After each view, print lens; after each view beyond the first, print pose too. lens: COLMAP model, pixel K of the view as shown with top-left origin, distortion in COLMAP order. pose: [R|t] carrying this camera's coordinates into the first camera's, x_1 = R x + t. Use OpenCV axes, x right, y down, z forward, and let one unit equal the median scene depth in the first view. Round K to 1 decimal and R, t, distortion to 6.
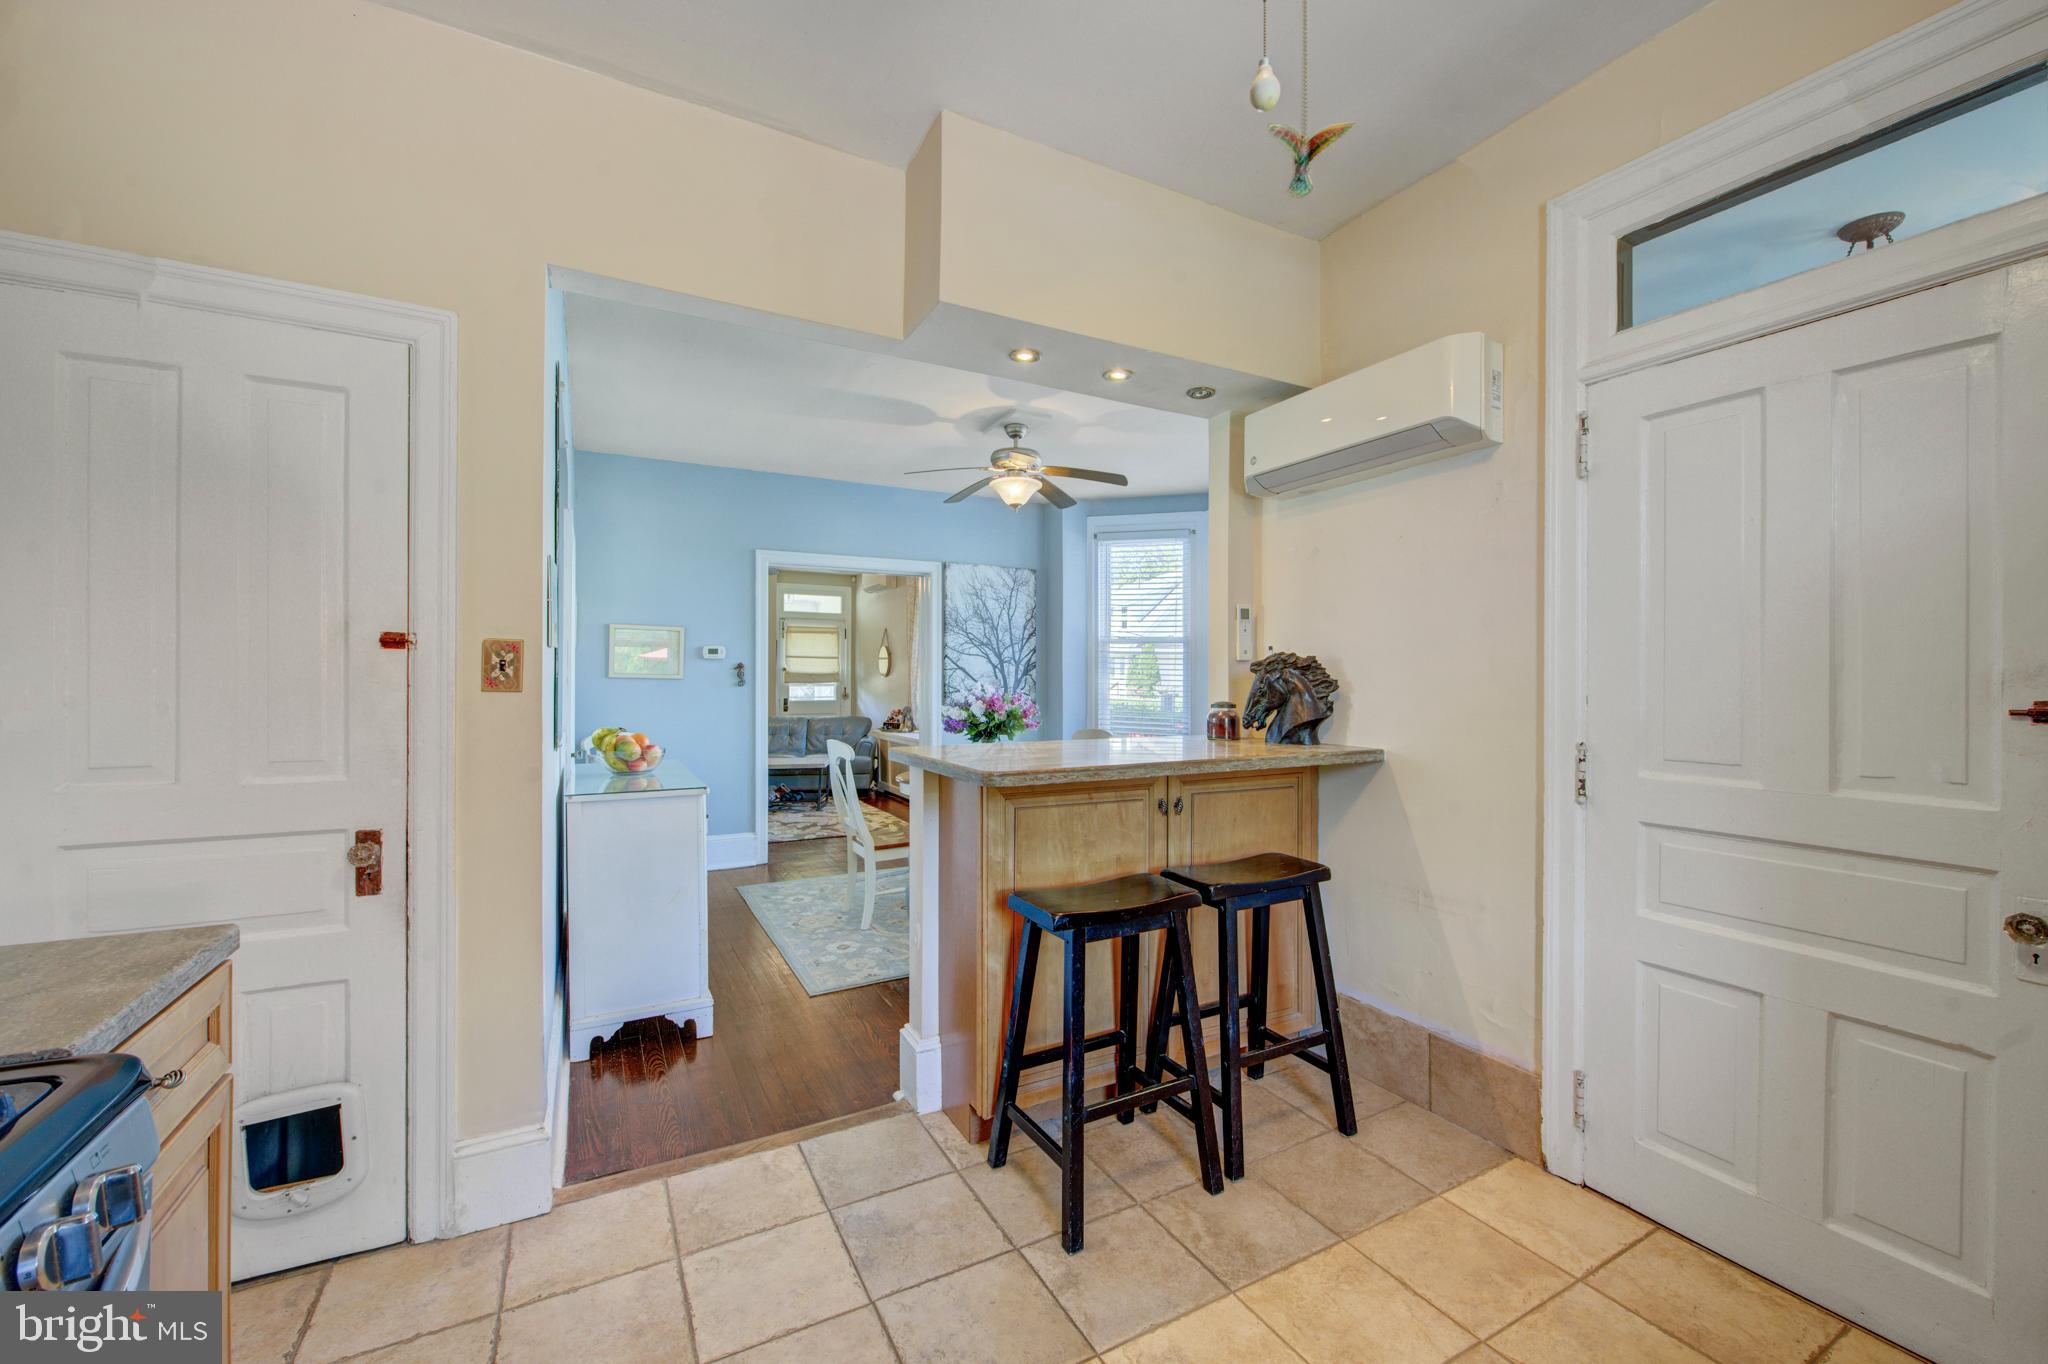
lens RADIAL K [[834.3, 0, 1038.6], [0, 834.3, 678.2], [0, 0, 1]] dist [-0.006071, -0.000065]
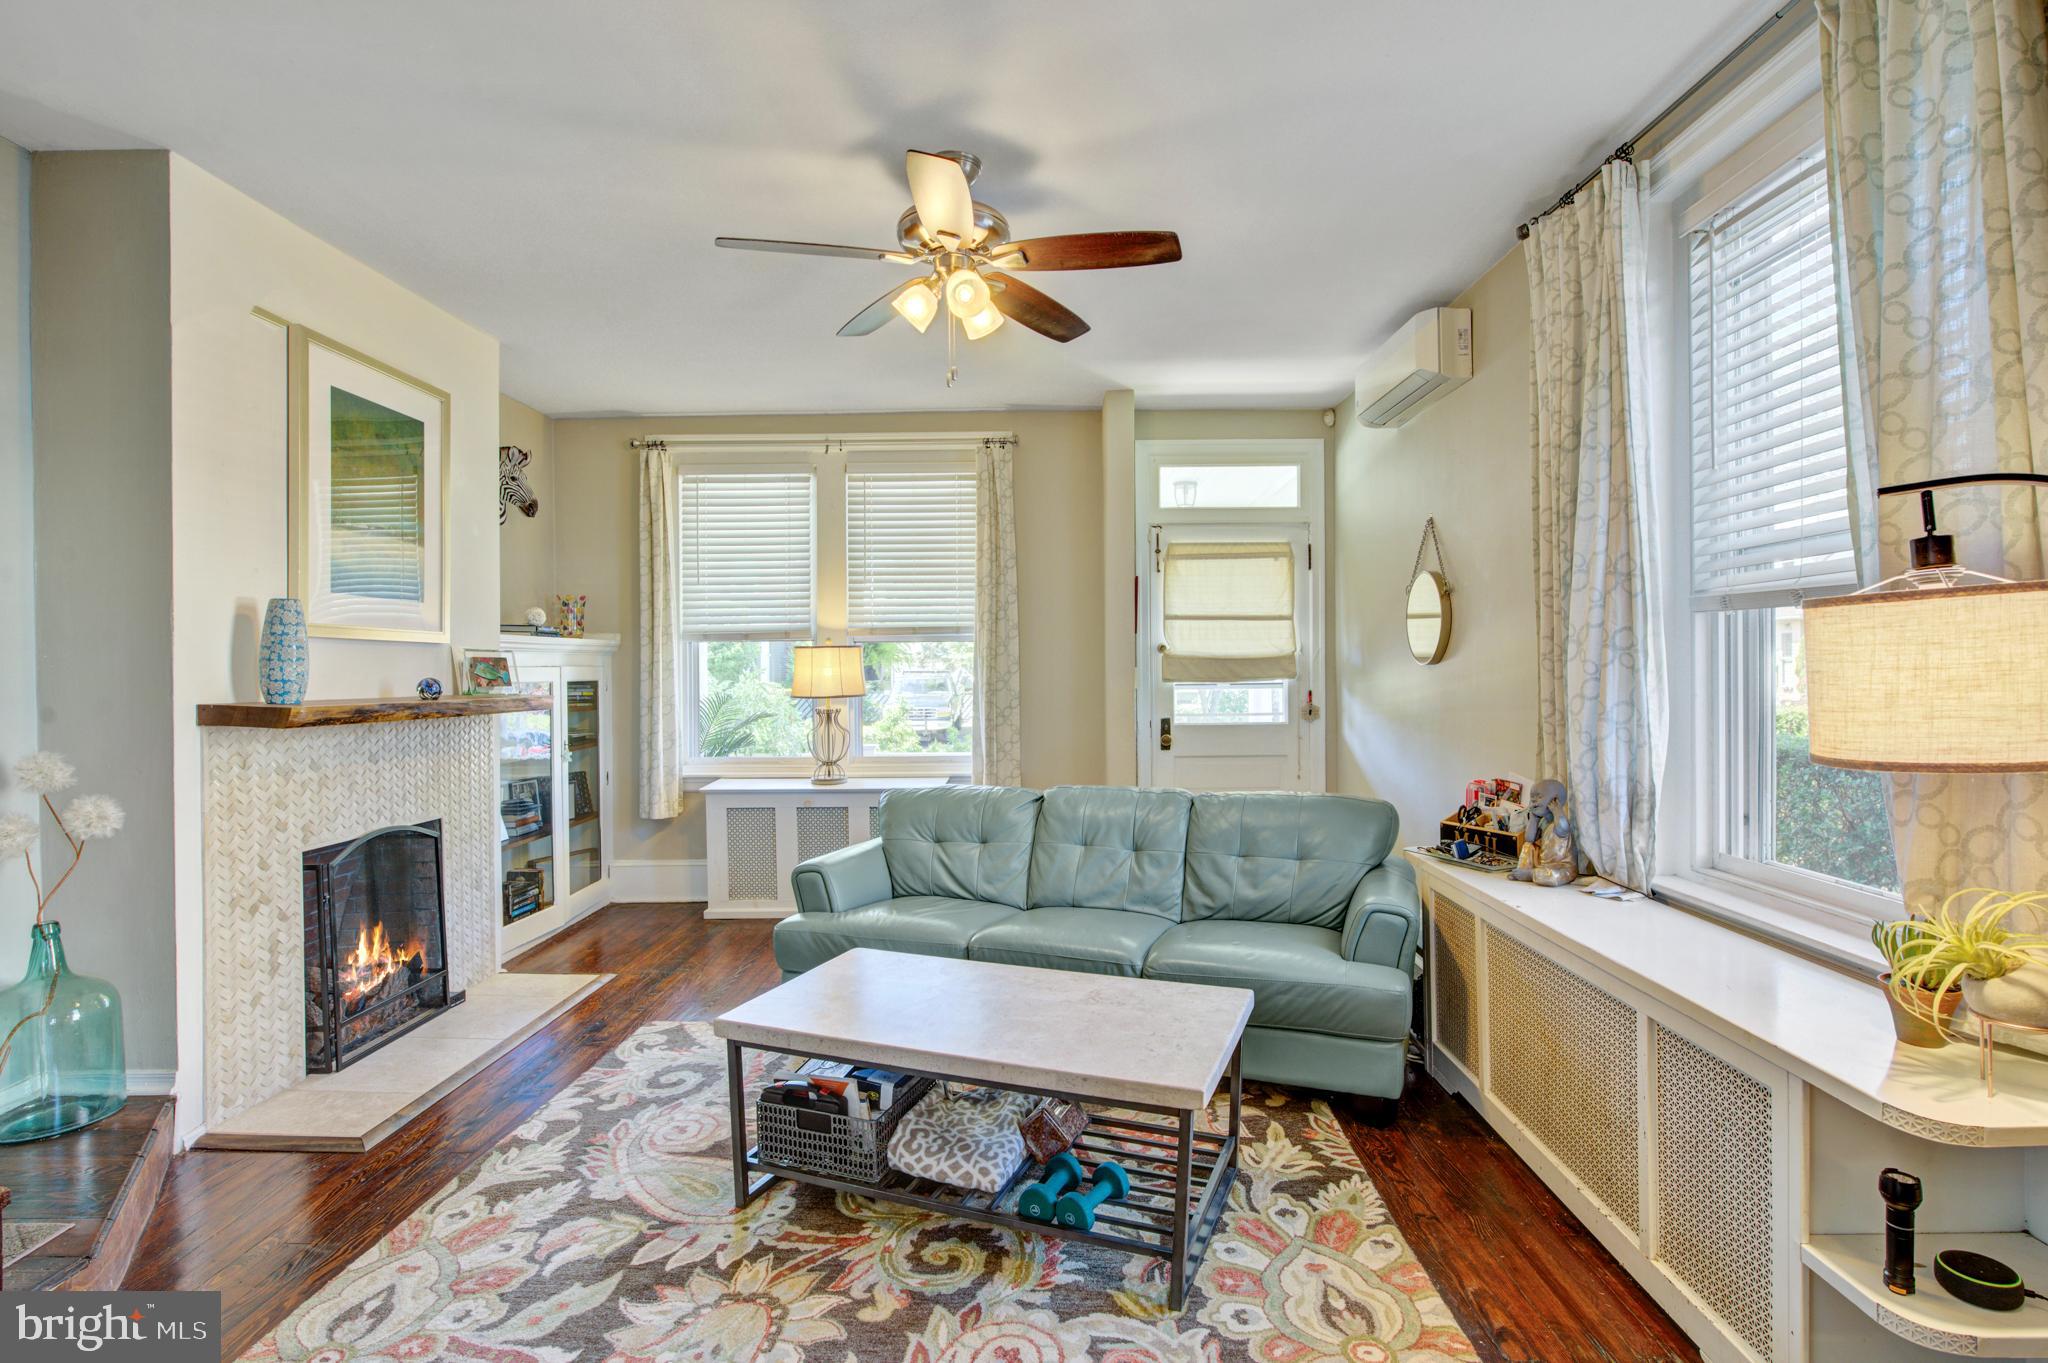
lens RADIAL K [[971.5, 0, 1029.9], [0, 971.5, 674.0], [0, 0, 1]] dist [0.004388, 0.000221]
pose [[0.870213, -0.003530, -0.492663, -0.123289], [0.006904, 0.999964, 0.005029, -0.001075], [0.492627, -0.007777, 0.870206, 0.545485]]
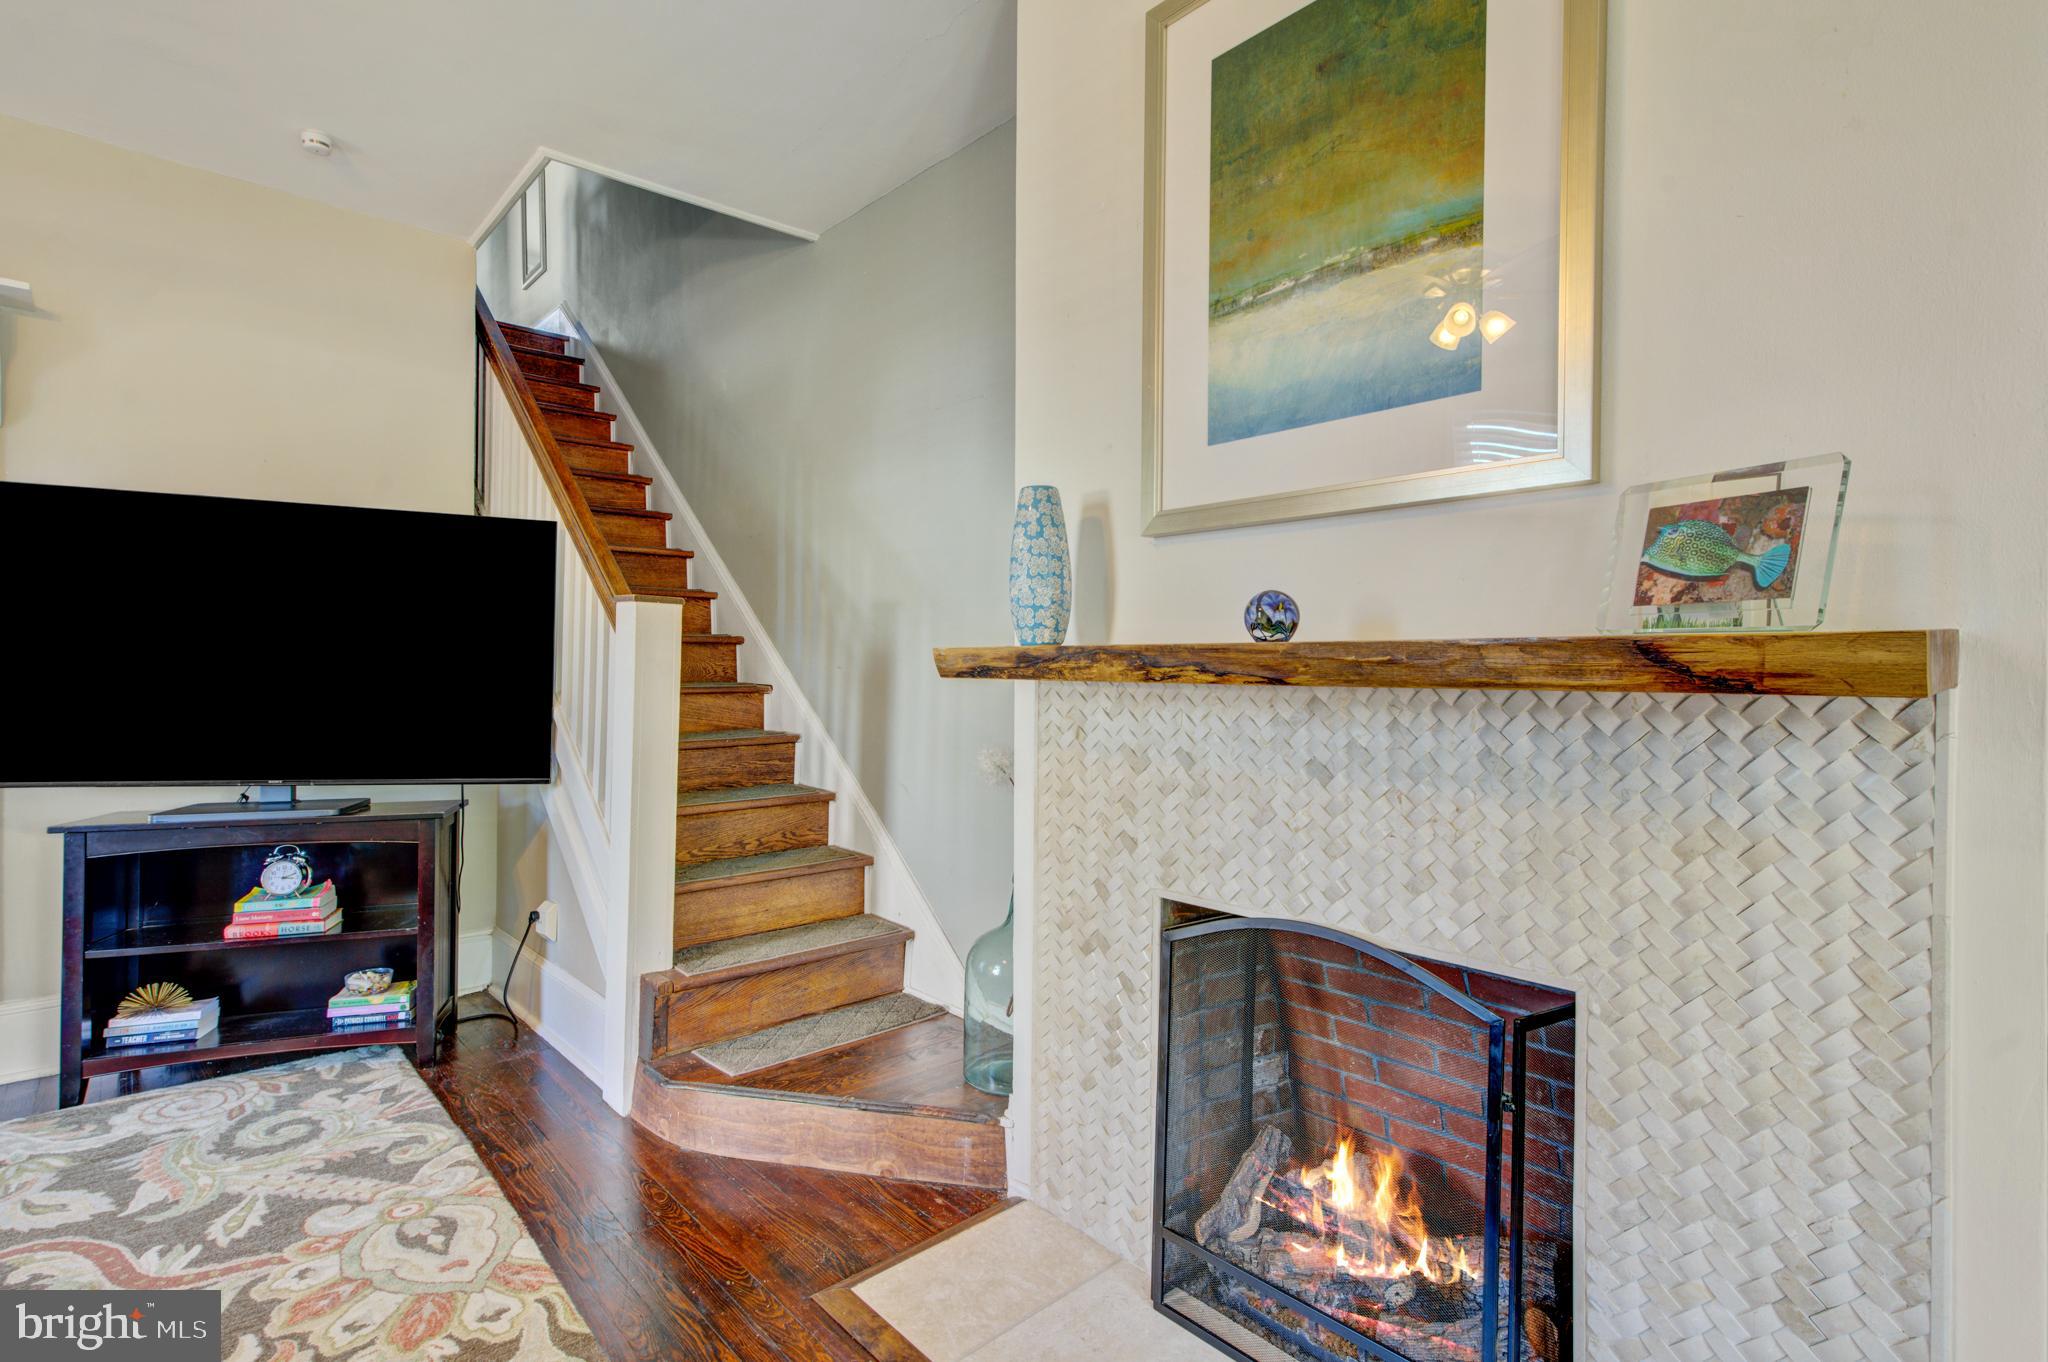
lens RADIAL K [[971.5, 0, 1027.6], [0, 971.5, 682.7], [0, 0, 1]] dist [0.004388, 0.000221]
pose [[-0.968930, -0.001242, -0.247330, -0.542499], [-0.004006, 0.999935, 0.010673, 0.019398], [0.247301, 0.011332, -0.968872, 1.028186]]
